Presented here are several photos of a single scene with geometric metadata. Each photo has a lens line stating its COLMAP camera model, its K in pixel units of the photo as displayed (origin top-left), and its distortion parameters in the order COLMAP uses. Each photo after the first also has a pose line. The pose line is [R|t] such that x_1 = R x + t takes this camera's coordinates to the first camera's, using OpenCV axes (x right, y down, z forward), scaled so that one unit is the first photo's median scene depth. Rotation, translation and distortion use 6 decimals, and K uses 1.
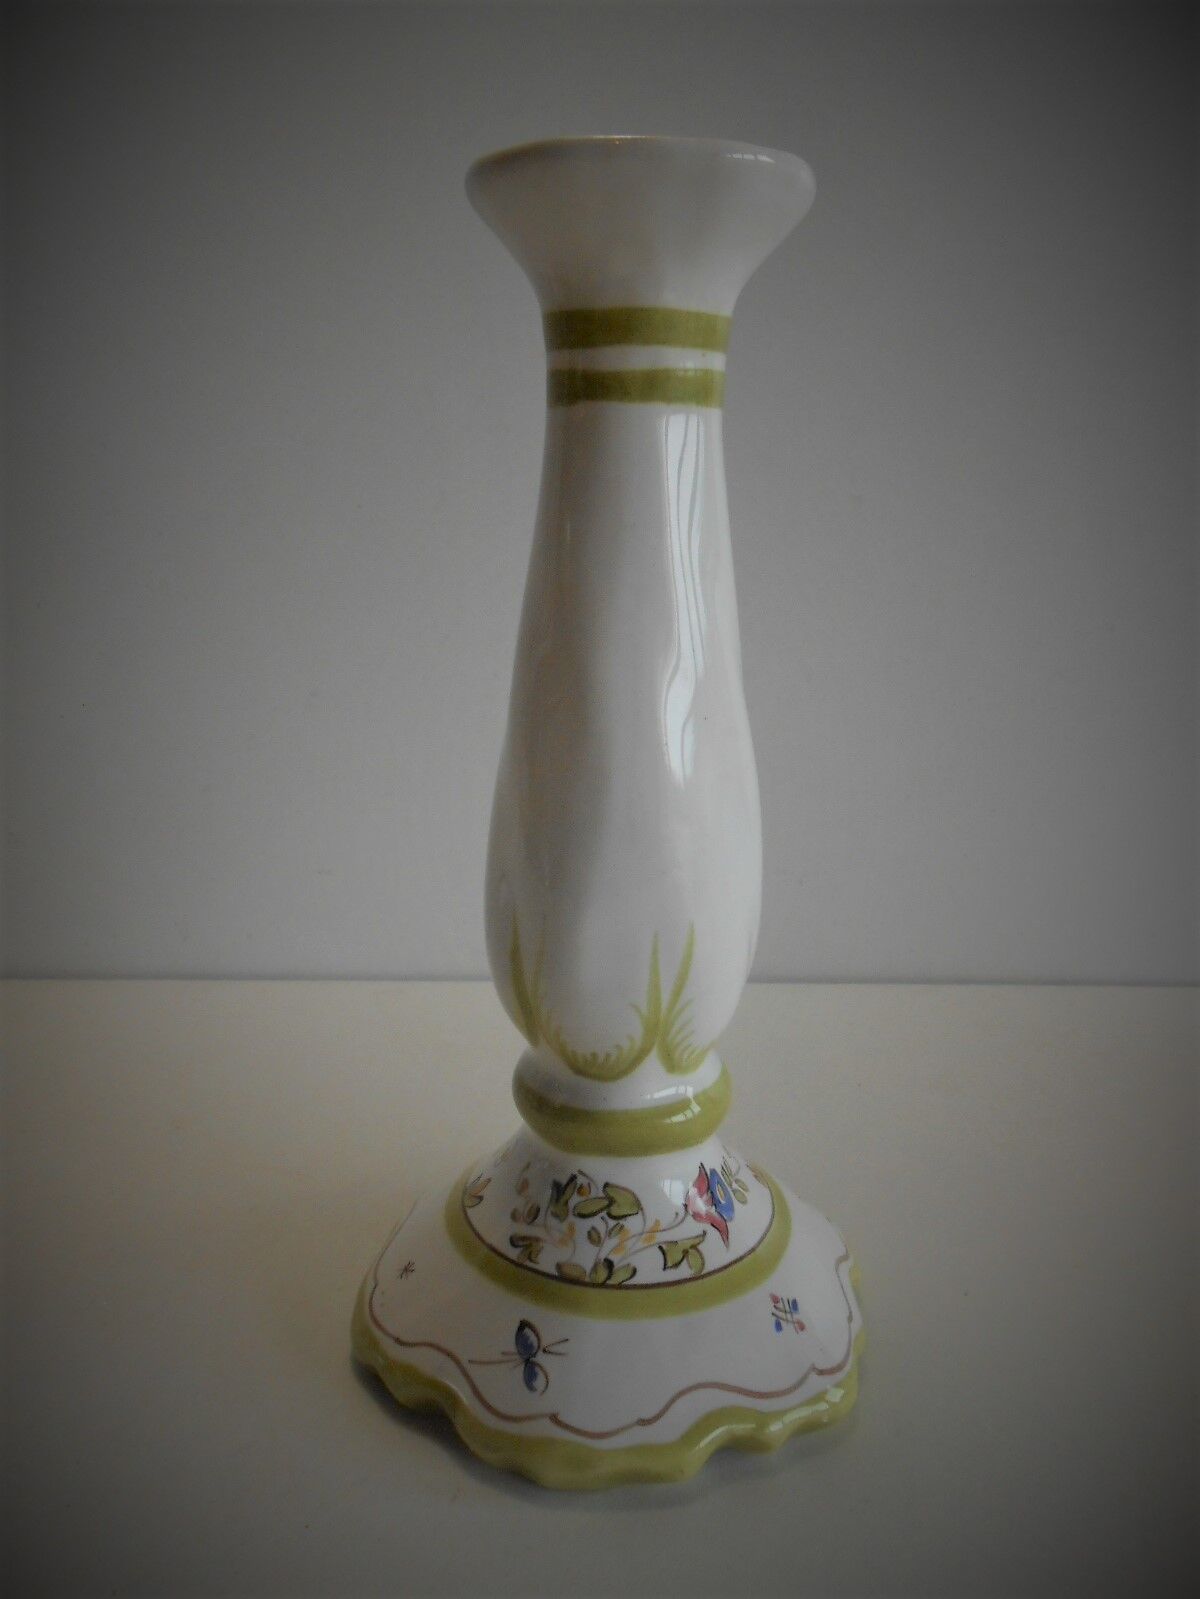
lens RADIAL K [[1339.0, 0, 600.0], [0, 1339.0, 799.5], [0, 0, 1]] dist [0.009275, 0.006428]
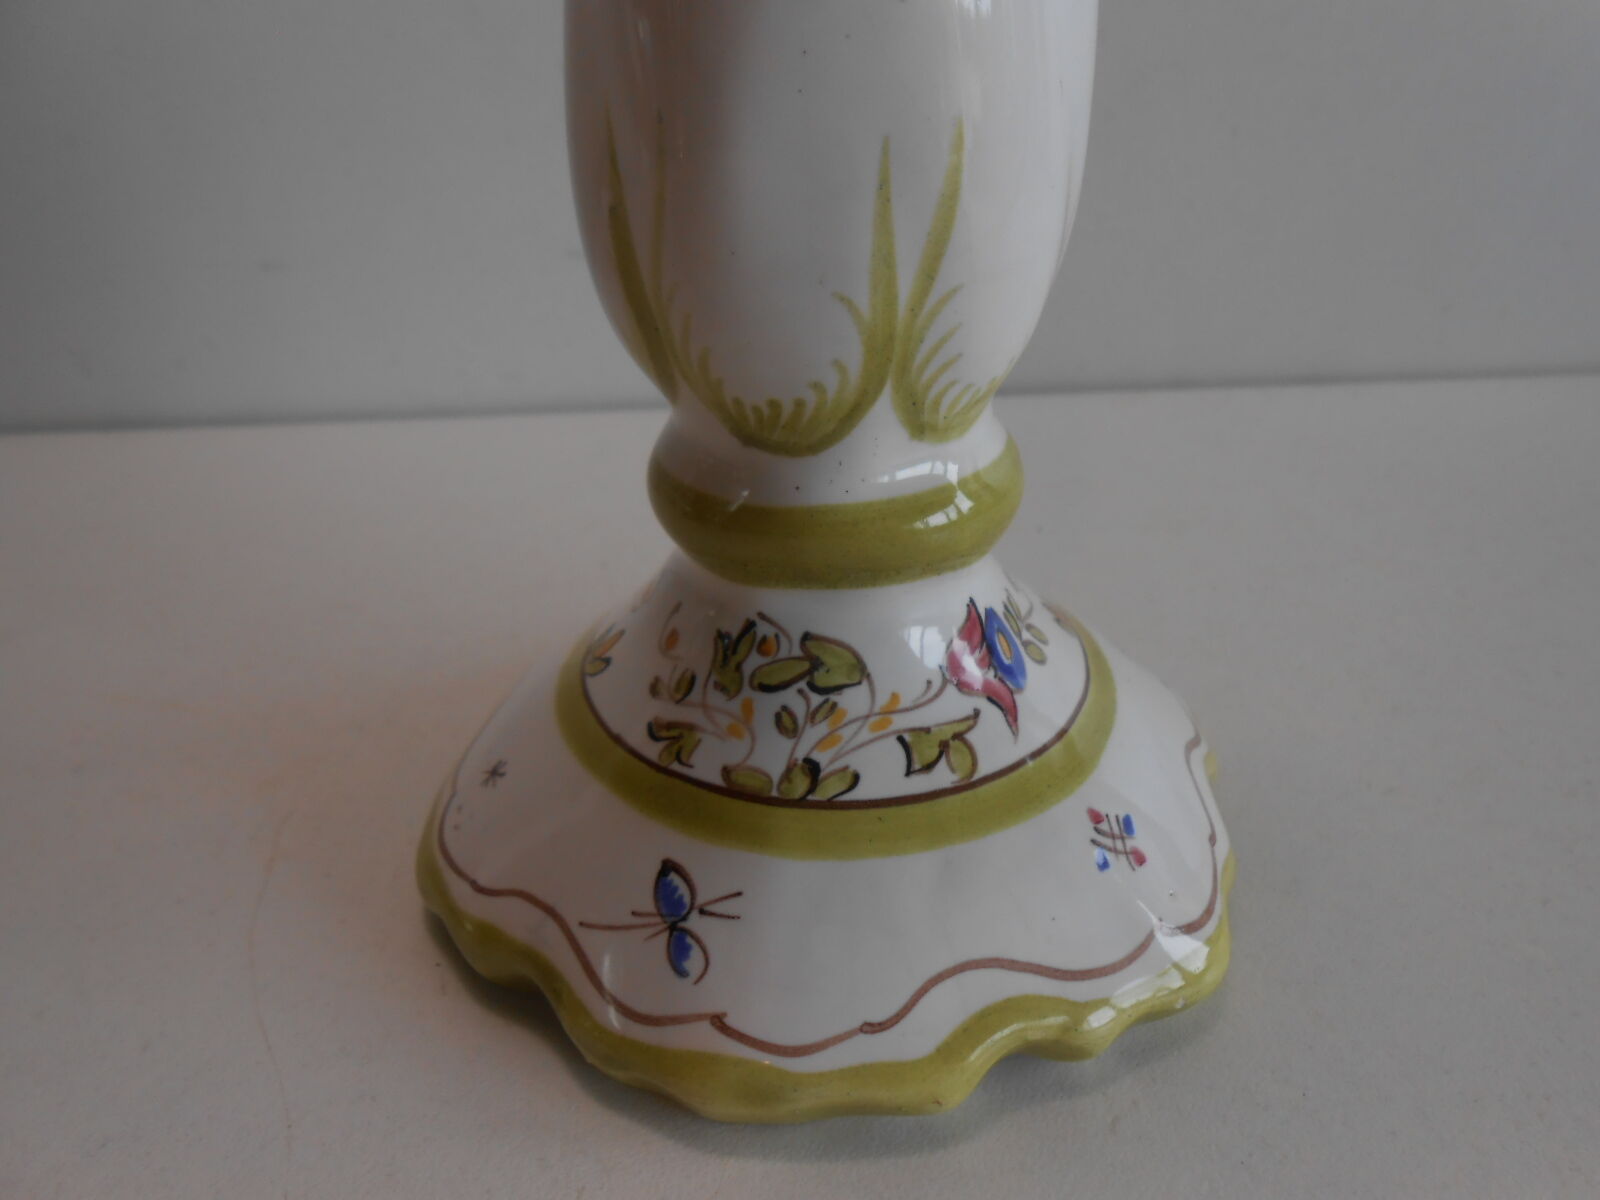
lens RADIAL K [[1339.9, 0, 800.0], [0, 1339.9, 600.0], [0, 0, 1]] dist [0.009275, 0.006428]
pose [[0.998997, -0.016803, -0.041513, 0.026590], [0.026462, 0.969293, 0.244479, 0.133337], [0.036131, -0.245332, 0.968766, 0.451977]]
